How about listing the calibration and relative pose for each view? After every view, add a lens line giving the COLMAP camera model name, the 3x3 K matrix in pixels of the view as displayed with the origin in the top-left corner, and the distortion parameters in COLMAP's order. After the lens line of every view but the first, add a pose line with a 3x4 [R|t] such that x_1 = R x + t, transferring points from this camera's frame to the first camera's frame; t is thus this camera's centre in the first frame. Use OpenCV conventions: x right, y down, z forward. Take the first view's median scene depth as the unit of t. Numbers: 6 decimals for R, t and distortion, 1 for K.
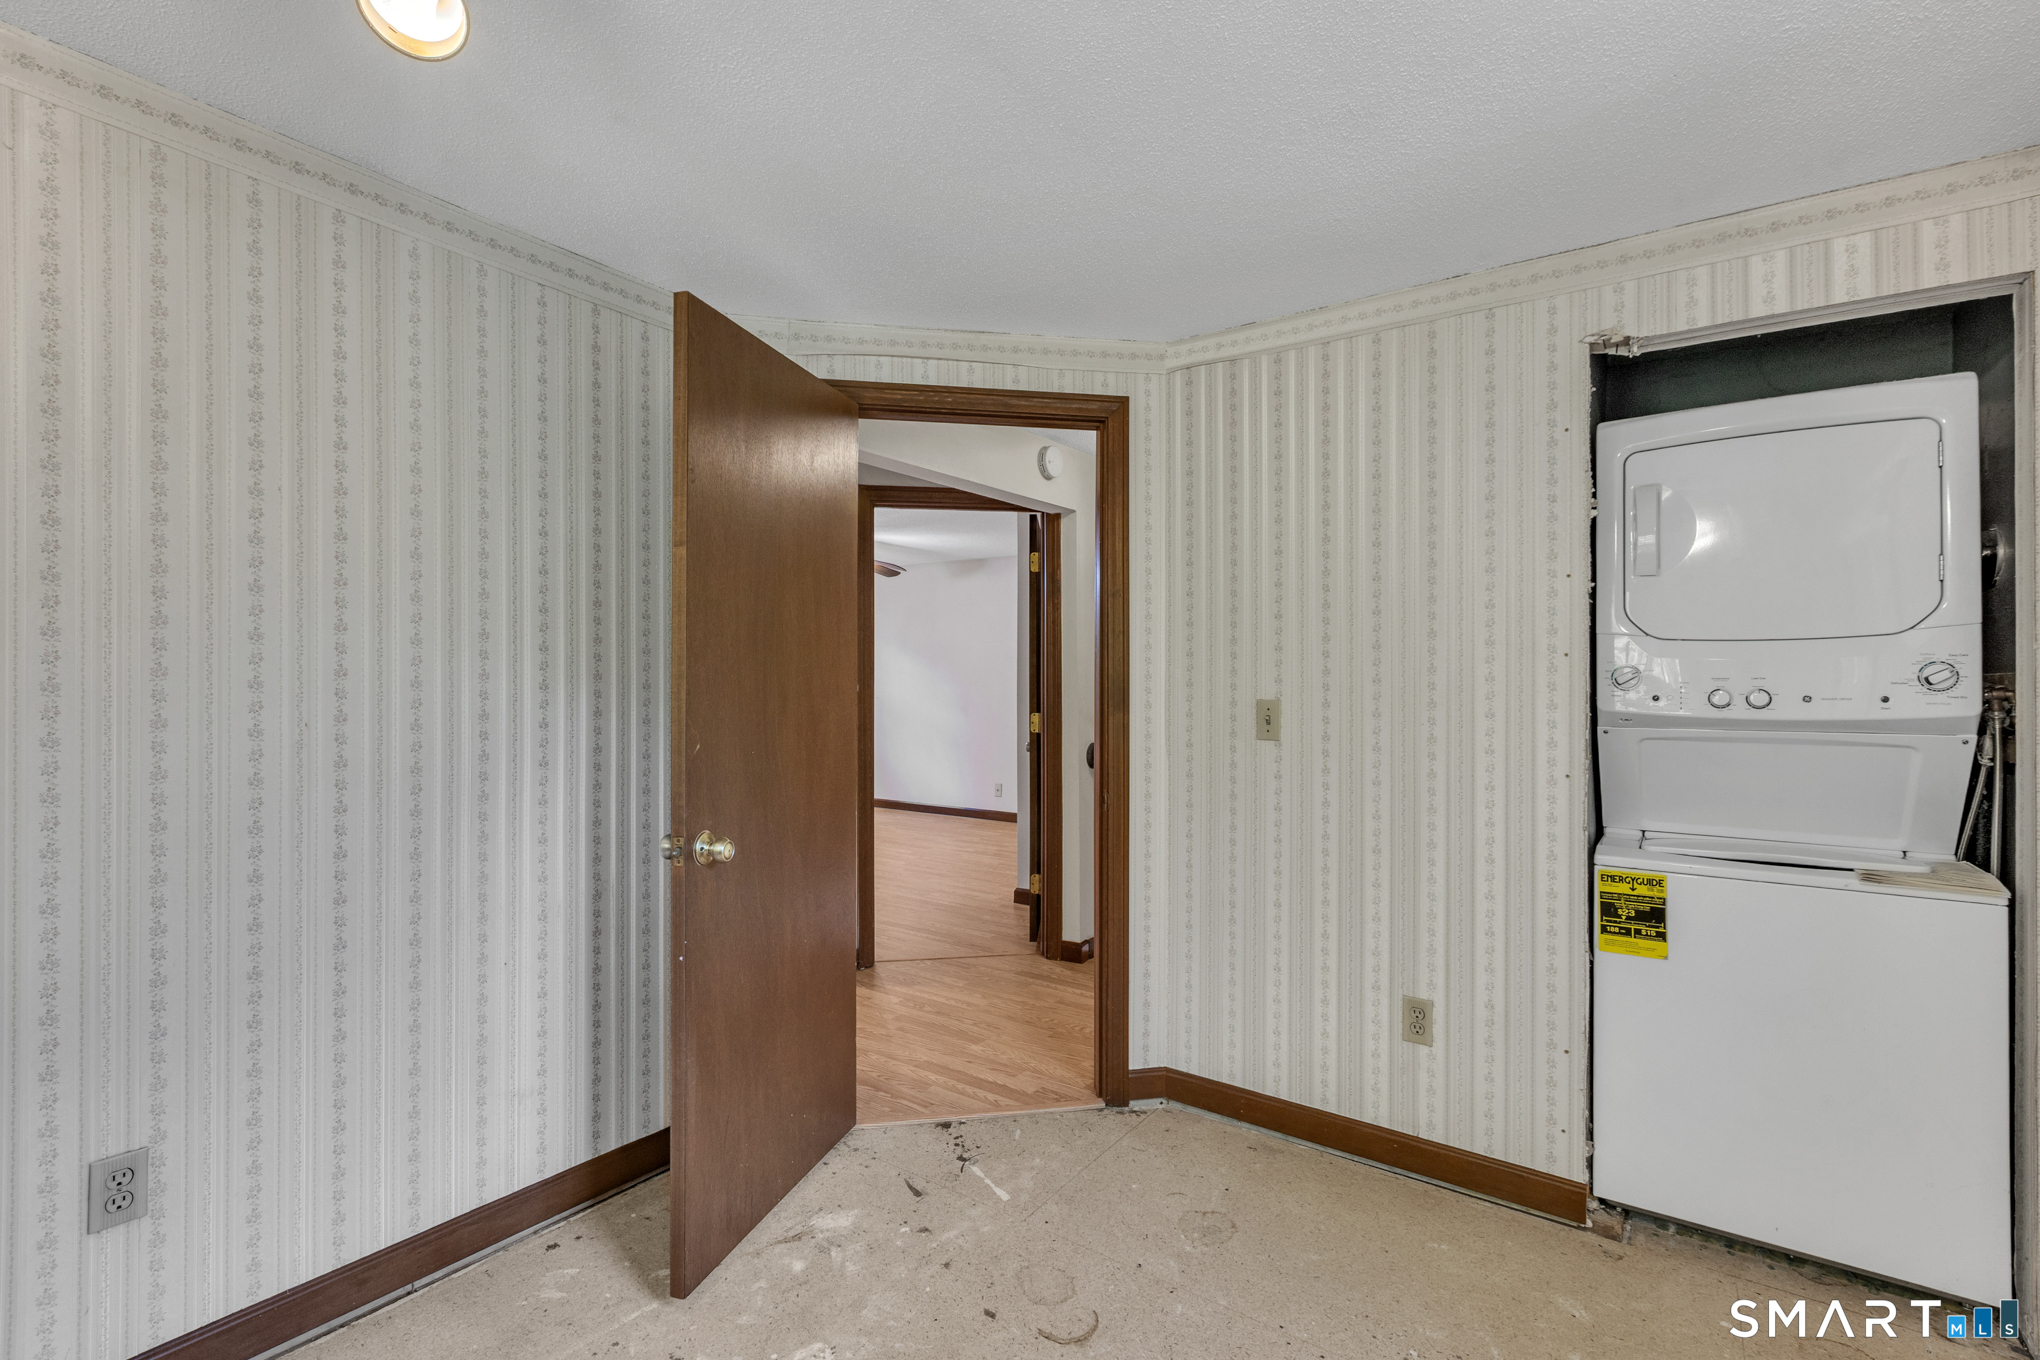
lens RADIAL K [[920.7, 0, 1026.0], [0, 920.7, 680.6], [0, 0, 1]] dist [-0.001693, -0.000825]
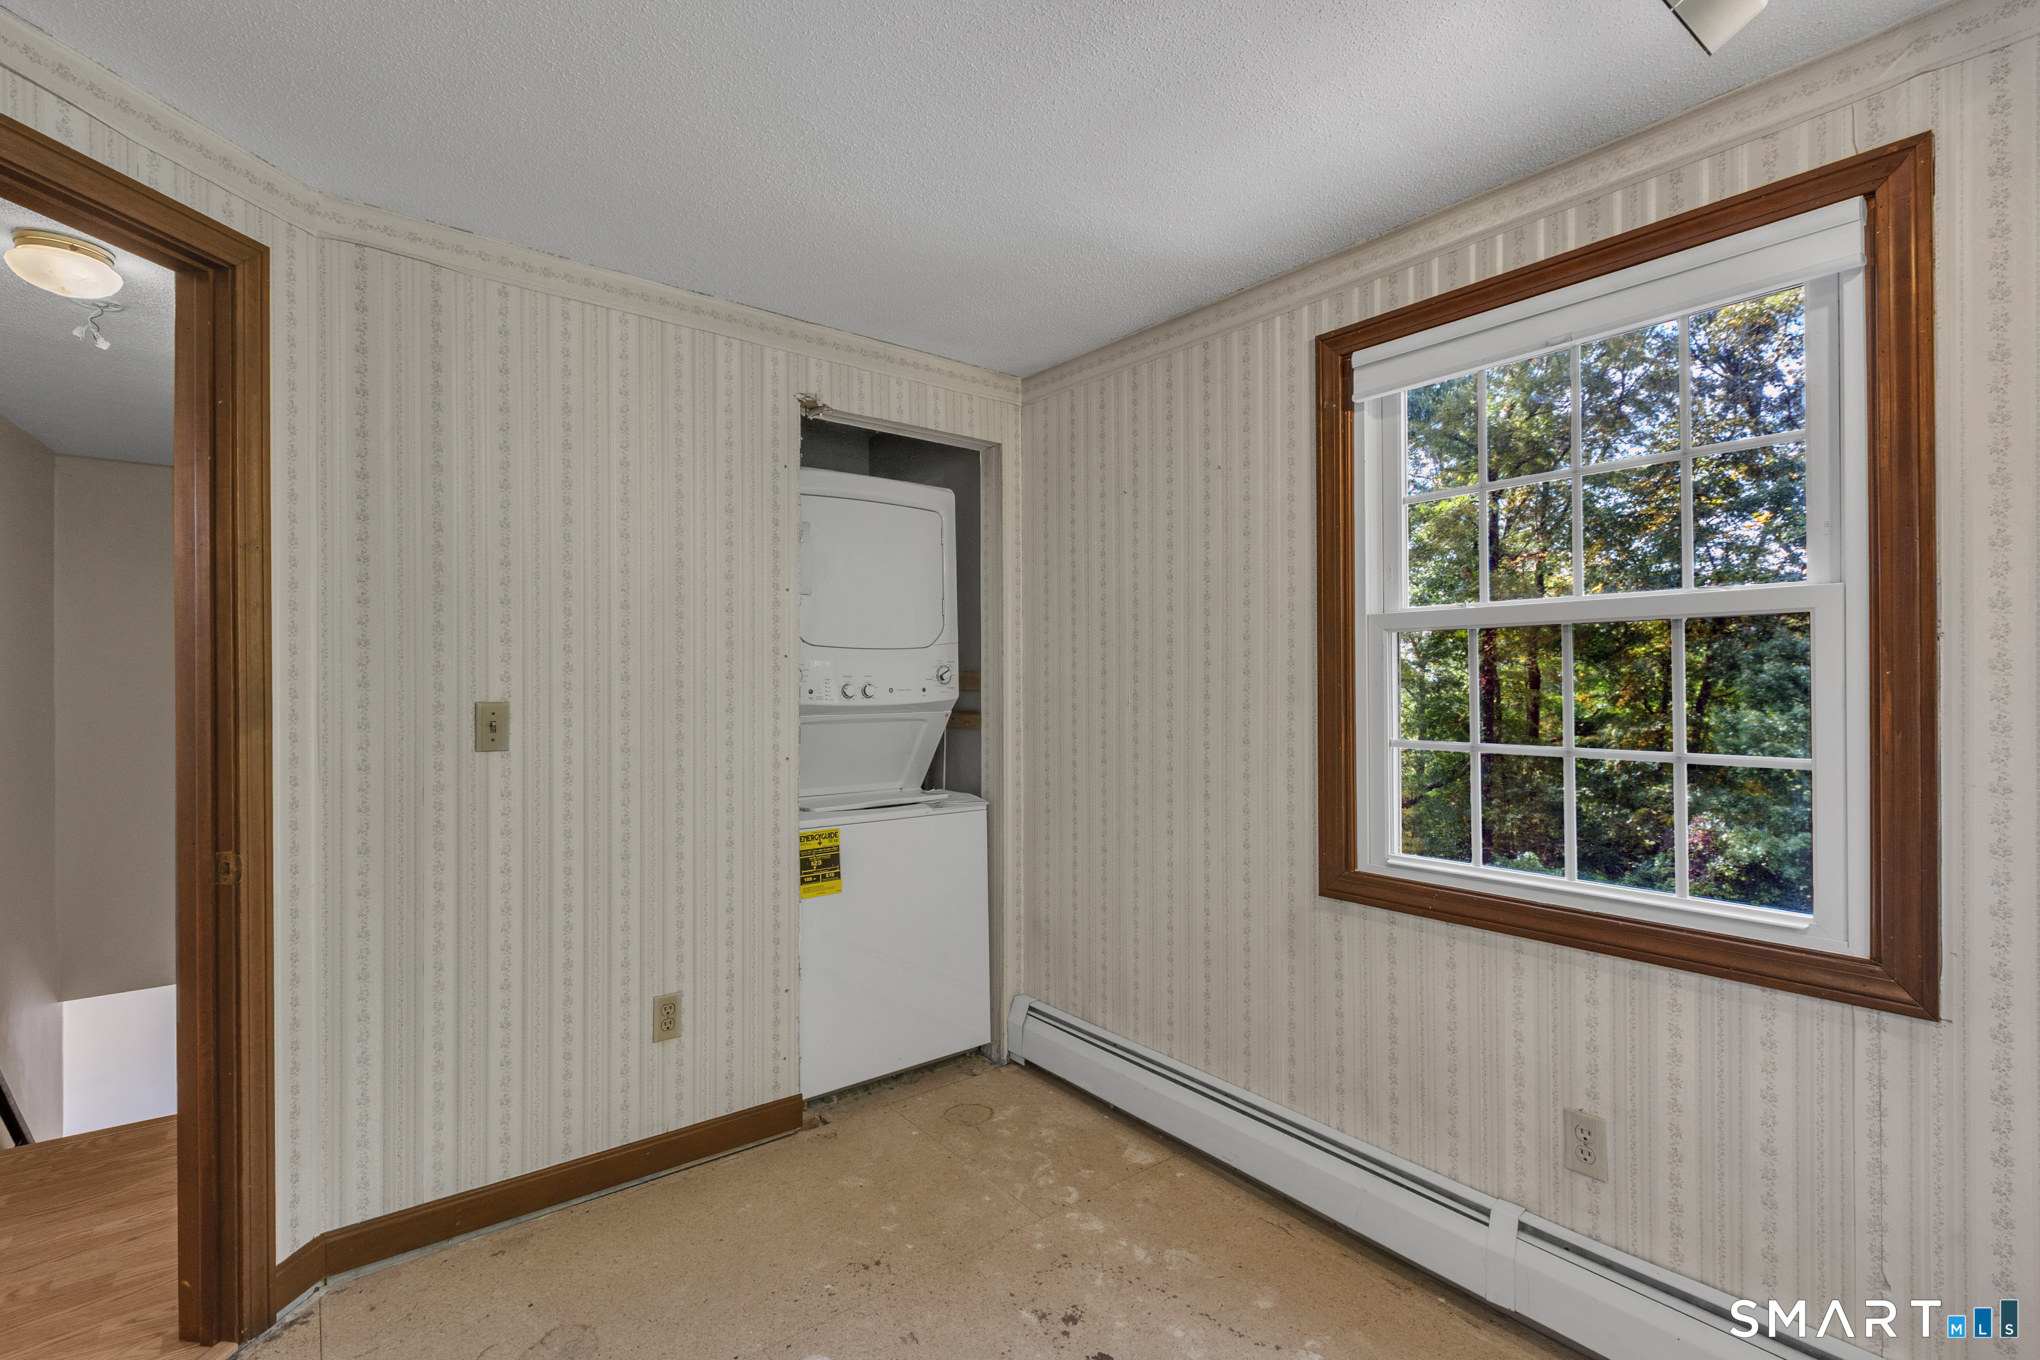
lens RADIAL K [[920.7, 0, 1031.1], [0, 920.7, 680.2], [0, 0, 1]] dist [-0.001693, -0.000825]
pose [[0.272145, -0.004450, 0.962246, -0.436746], [0.000846, 0.999990, 0.004386, -0.002167], [-0.962256, -0.000380, 0.272146, 0.348672]]
